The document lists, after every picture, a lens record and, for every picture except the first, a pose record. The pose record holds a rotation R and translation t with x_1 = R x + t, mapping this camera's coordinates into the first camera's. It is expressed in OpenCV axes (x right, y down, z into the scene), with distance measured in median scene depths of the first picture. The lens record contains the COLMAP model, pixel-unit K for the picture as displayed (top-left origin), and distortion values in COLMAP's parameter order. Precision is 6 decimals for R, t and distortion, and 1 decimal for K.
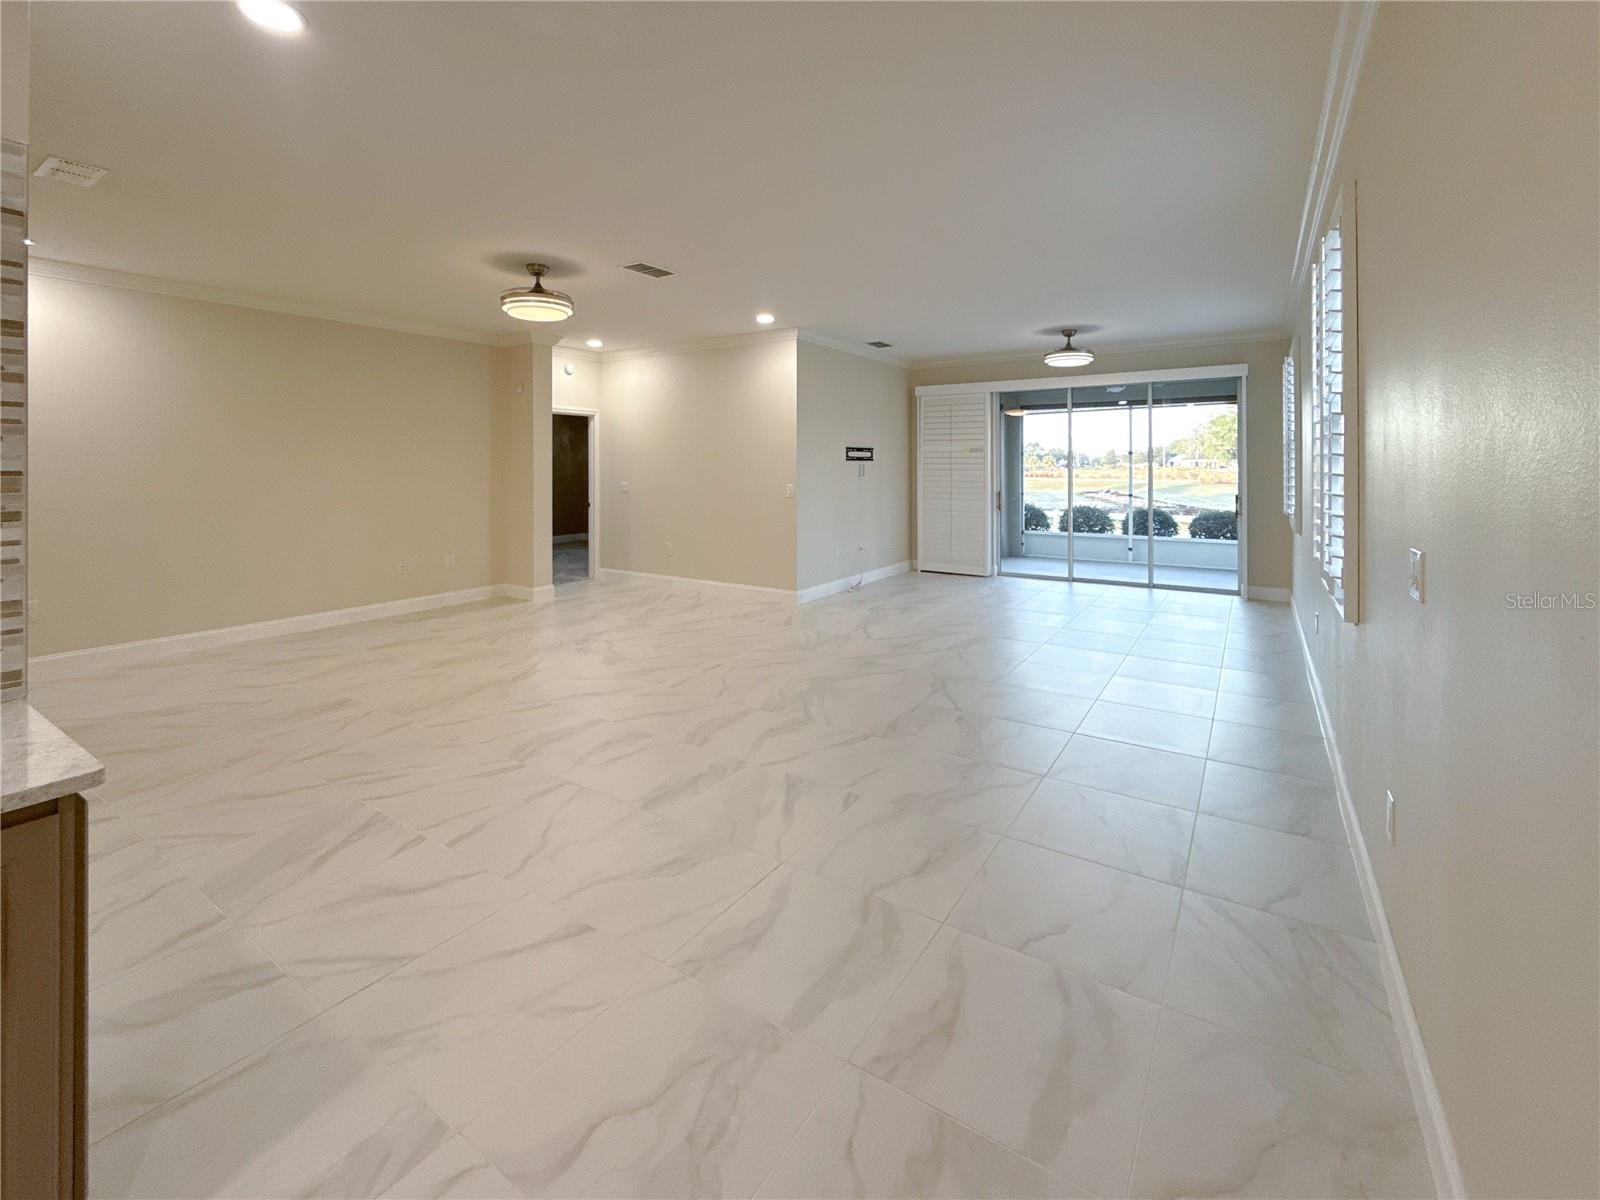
lens RADIAL K [[694.6, 0, 802.1], [0, 694.6, 463.5], [0, 0, 1]] dist [0.000432, 0.000003]
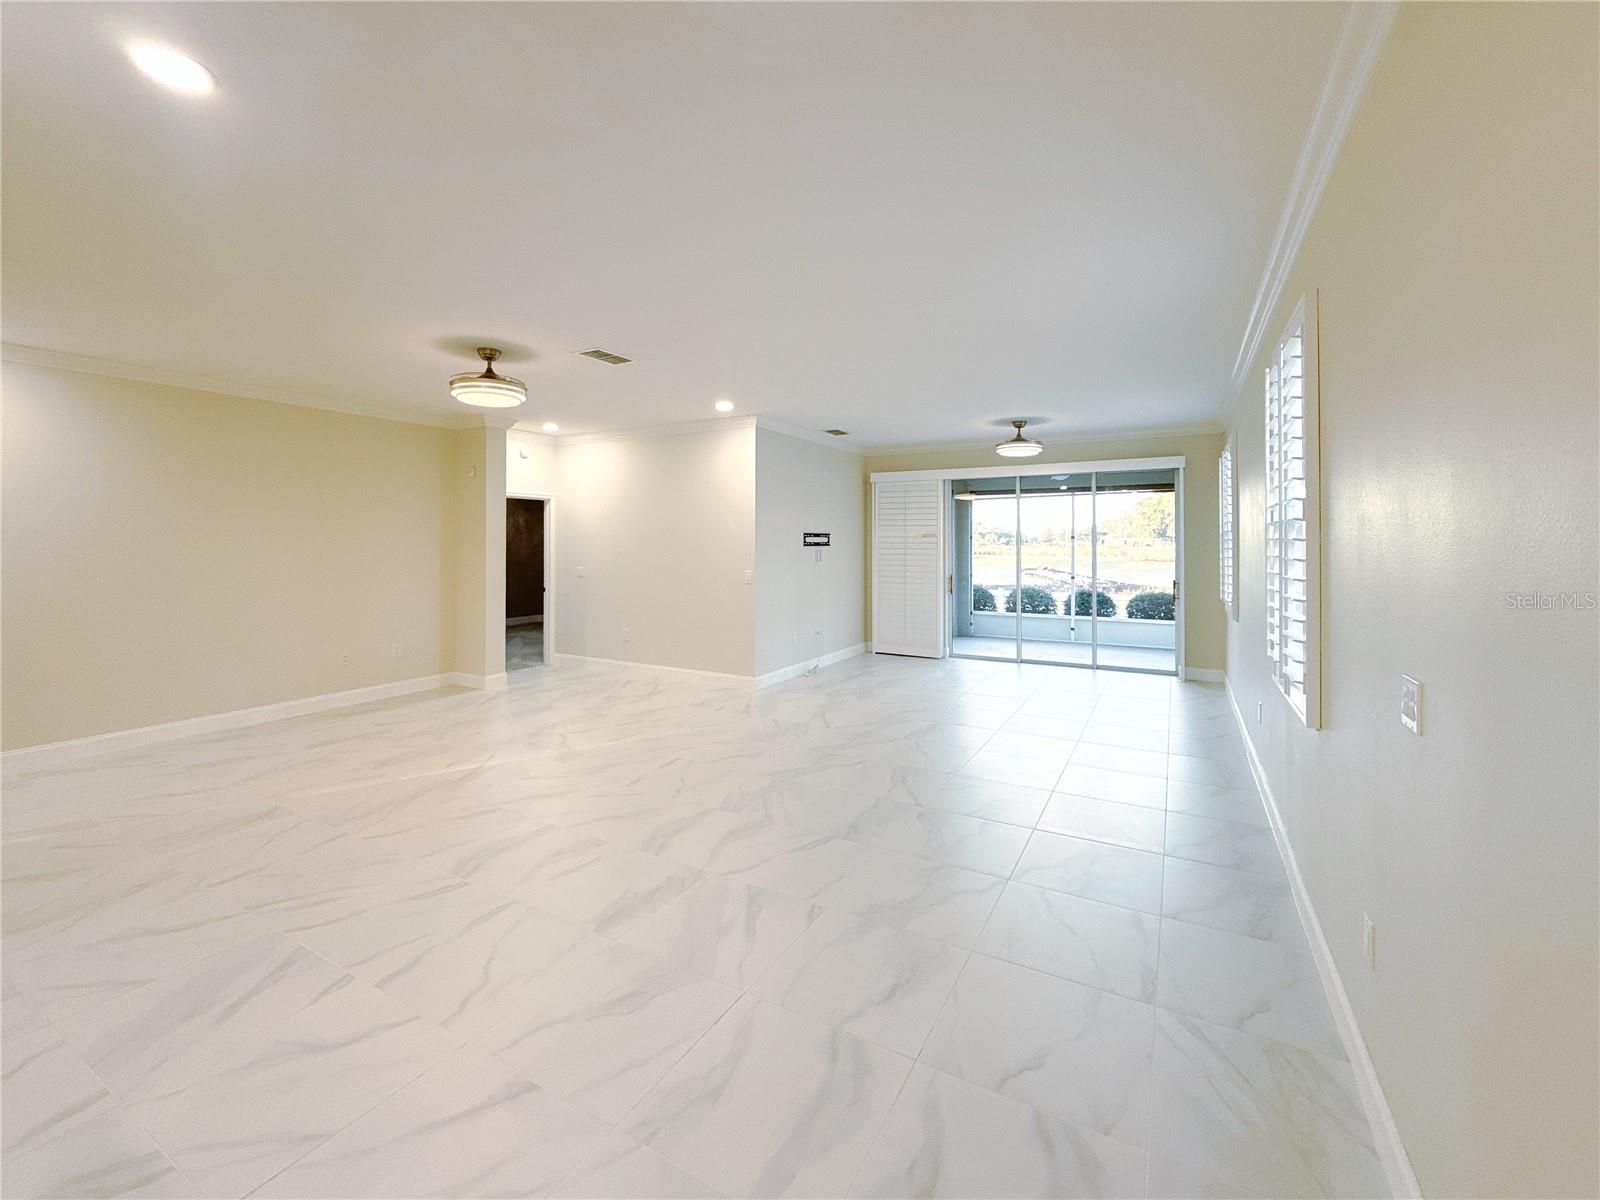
lens RADIAL K [[668.6, 0, 801.2], [0, 668.6, 536.3], [0, 0, 1]] dist [0.000274, -0.000131]
pose [[0.997839, 0.003796, 0.065592, -0.005296], [-0.003416, 0.999977, -0.005891, -0.016076], [-0.065613, 0.005654, 0.997829, 0.032885]]
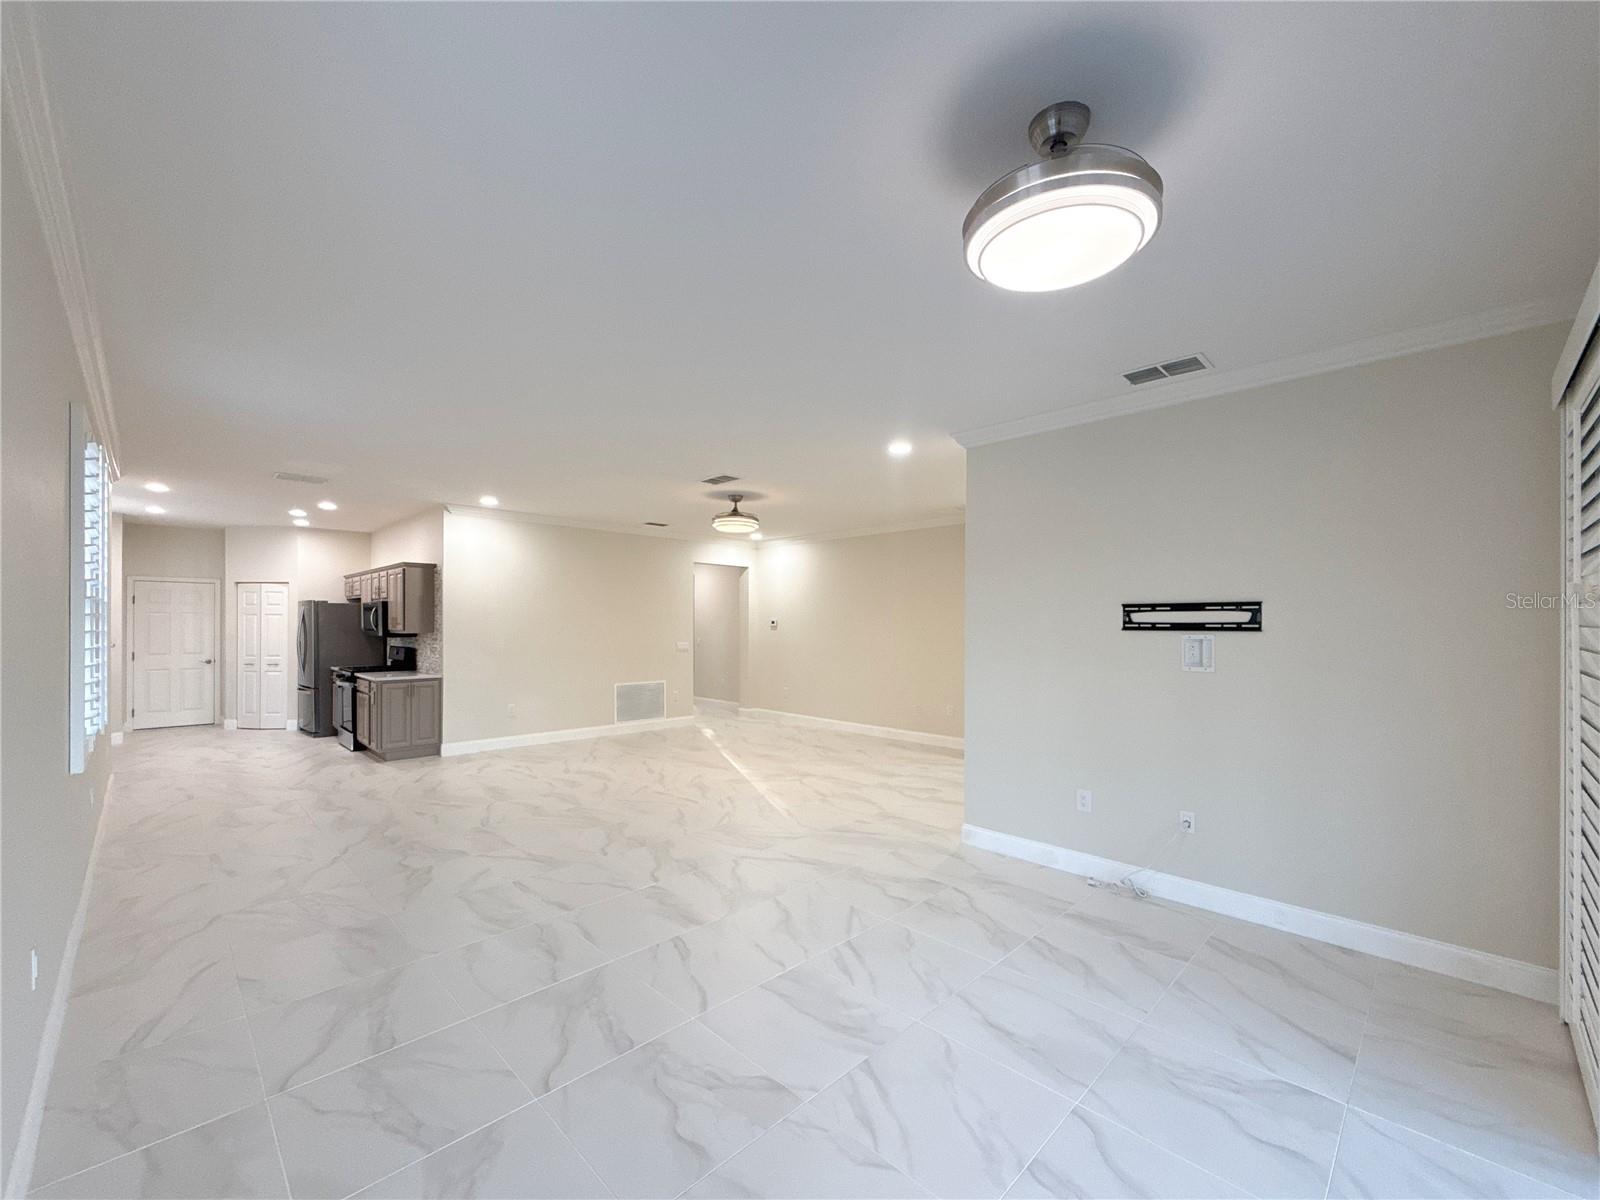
lens RADIAL K [[654.2, 0, 795.7], [0, 654.2, 625.3], [0, 0, 1]] dist [0.000011, -0.000155]
pose [[-0.211612, 0.002212, -0.977351, 0.724360], [-0.001977, 0.999994, 0.002691, -0.011071], [0.977352, 0.002502, -0.211606, 1.090016]]
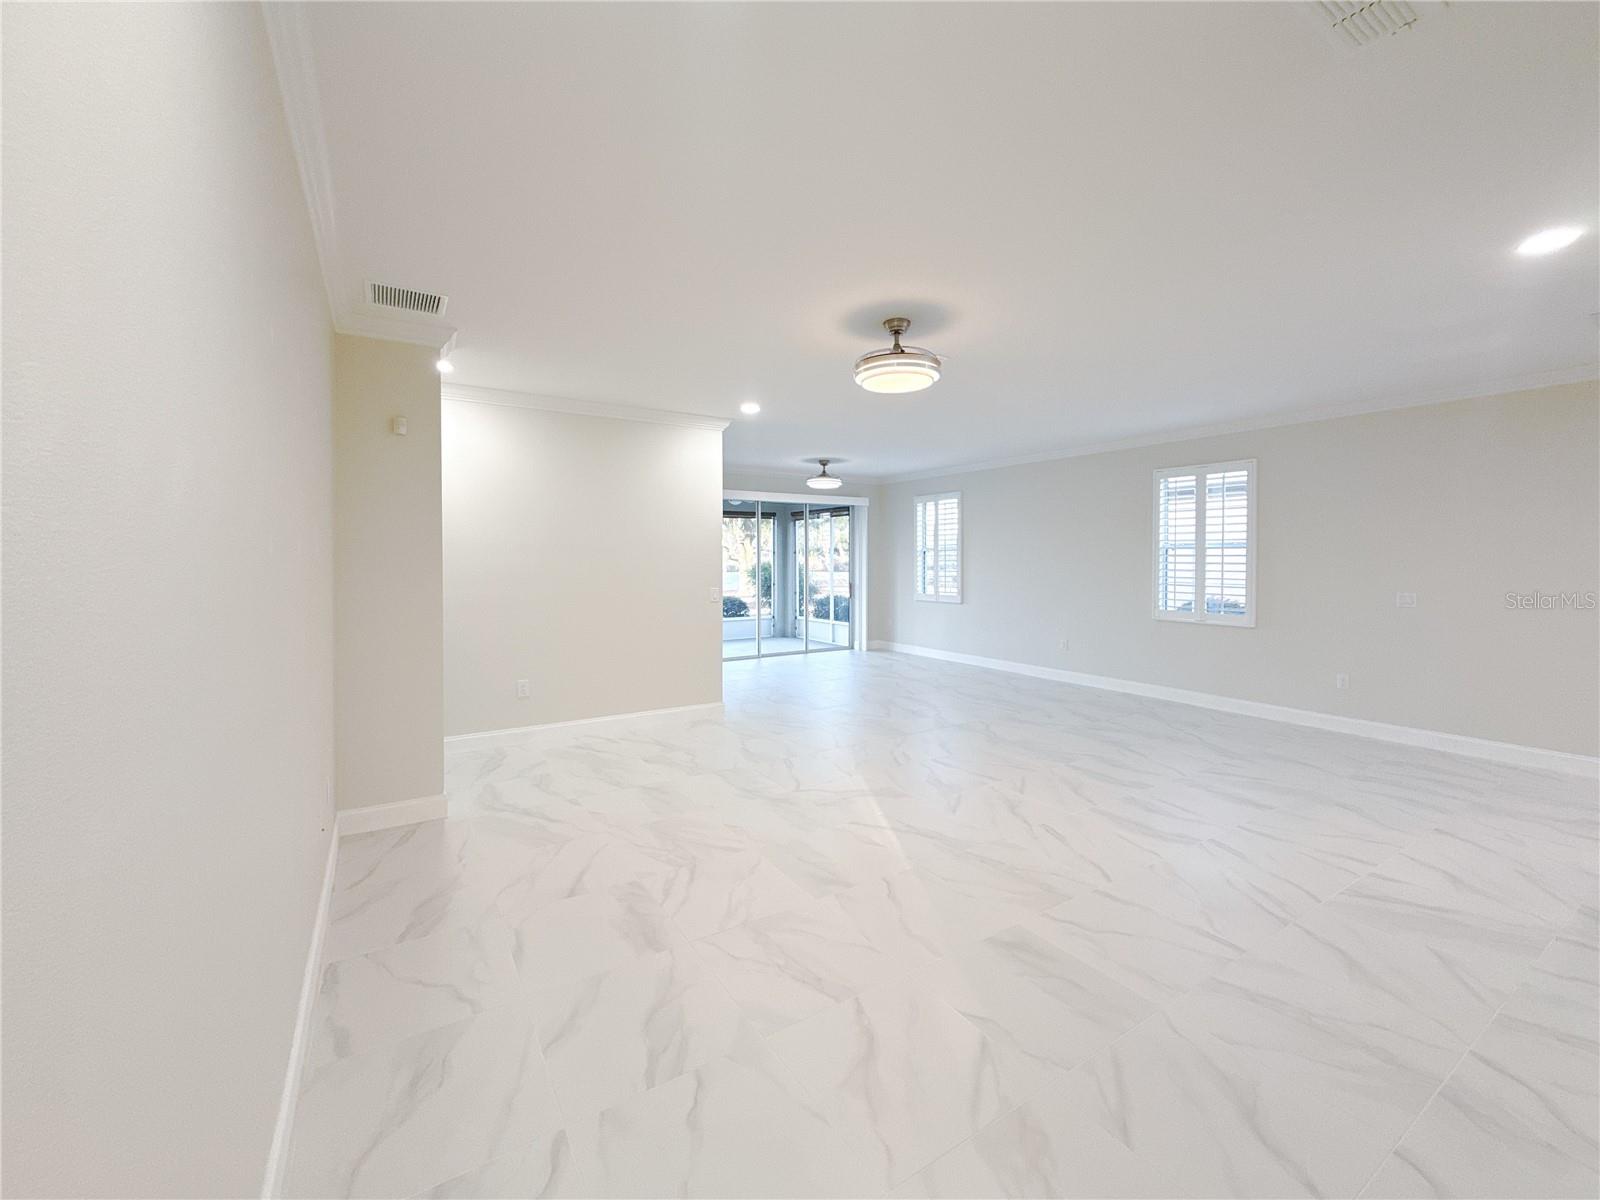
lens RADIAL K [[653.1, 0, 797.8], [0, 653.1, 568.5], [0, 0, 1]] dist [-0.000505, -0.000143]
pose [[0.416671, -0.013616, 0.908956, -0.854222], [-0.003560, 0.999856, 0.016610, -0.012039], [-0.909051, -0.010156, 0.416562, 0.609052]]
